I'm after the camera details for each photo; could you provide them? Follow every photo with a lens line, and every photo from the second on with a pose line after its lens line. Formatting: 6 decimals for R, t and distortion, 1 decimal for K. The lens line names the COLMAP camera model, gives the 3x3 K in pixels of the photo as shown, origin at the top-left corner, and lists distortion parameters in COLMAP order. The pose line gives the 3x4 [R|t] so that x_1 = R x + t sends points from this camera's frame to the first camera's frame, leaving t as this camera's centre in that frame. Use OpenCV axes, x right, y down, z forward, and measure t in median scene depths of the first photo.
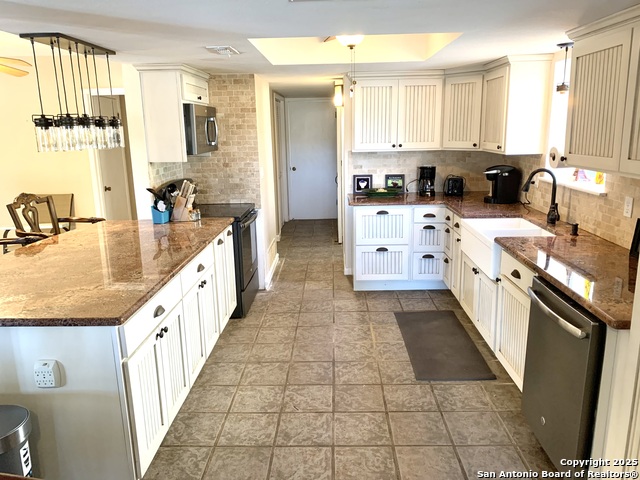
lens RADIAL K [[487.4, 0, 320.0], [0, 487.4, 240.0], [0, 0, 1]] dist [0.000925, -0.005846]
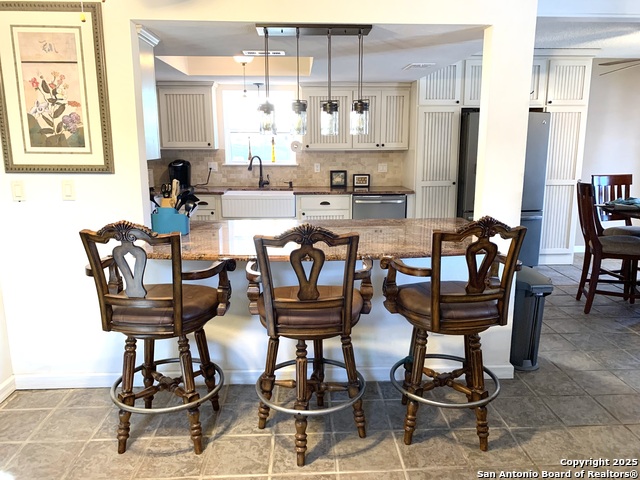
lens RADIAL K [[487.4, 0, 320.0], [0, 487.4, 240.0], [0, 0, 1]] dist [0.000925, -0.005846]
pose [[-0.067658, -0.182247, 0.980922, -1.006450], [0.227153, 0.954540, 0.193013, -0.113281], [-0.971506, 0.235879, -0.023184, 0.712358]]
